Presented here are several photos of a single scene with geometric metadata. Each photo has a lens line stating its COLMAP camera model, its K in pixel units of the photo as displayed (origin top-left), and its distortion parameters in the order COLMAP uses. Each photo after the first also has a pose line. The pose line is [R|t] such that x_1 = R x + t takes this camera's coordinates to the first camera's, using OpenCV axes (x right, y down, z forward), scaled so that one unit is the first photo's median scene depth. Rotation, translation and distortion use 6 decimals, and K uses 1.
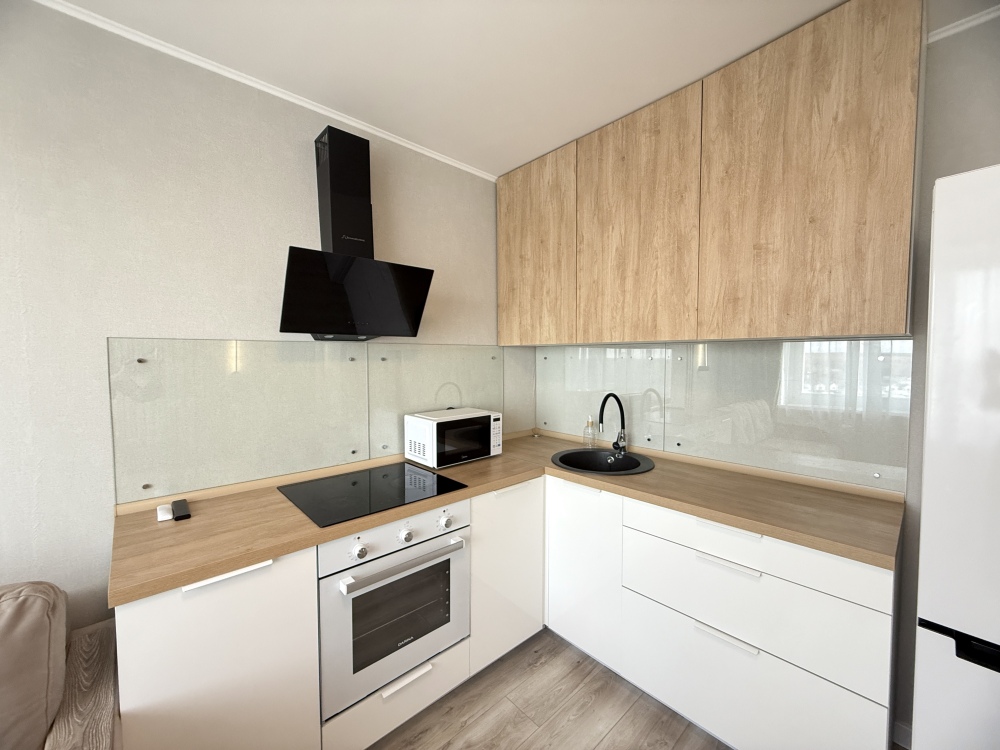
lens RADIAL K [[397.2, 0, 499.0], [0, 397.2, 374.9], [0, 0, 1]] dist [-0.000425, 0.000355]
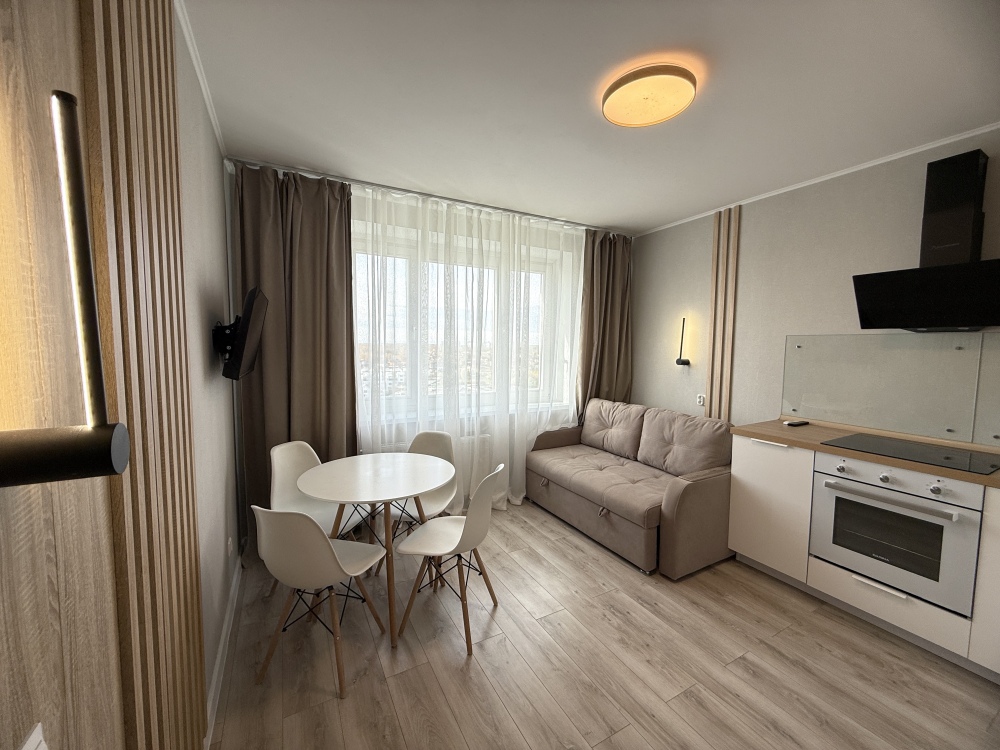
lens RADIAL K [[397.2, 0, 499.0], [0, 397.2, 374.9], [0, 0, 1]] dist [-0.000425, 0.000355]
pose [[-0.231107, 0.072808, -0.970200, 1.230816], [-0.053813, 0.994713, 0.087466, 0.008779], [0.971439, 0.072423, -0.225967, 0.006820]]
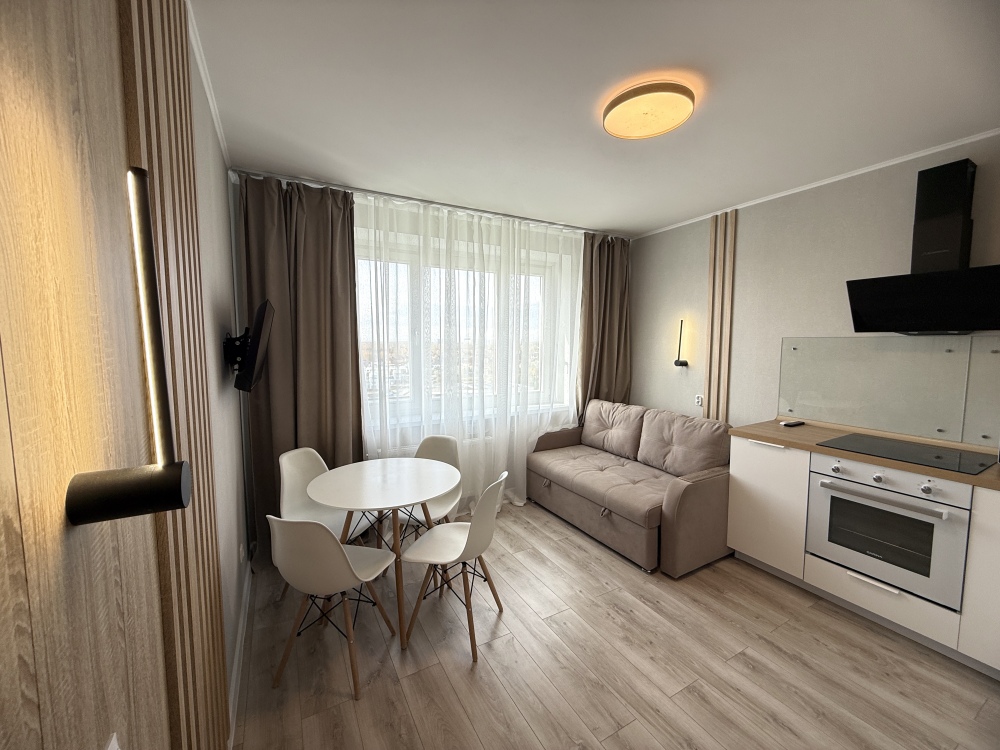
lens RADIAL K [[397.2, 0, 499.0], [0, 397.2, 374.9], [0, 0, 1]] dist [-0.000425, 0.000355]
pose [[-0.222164, 0.082256, -0.971533, 1.264507], [-0.043723, 0.994592, 0.094206, -0.026212], [0.974028, 0.063408, -0.217367, -0.015133]]
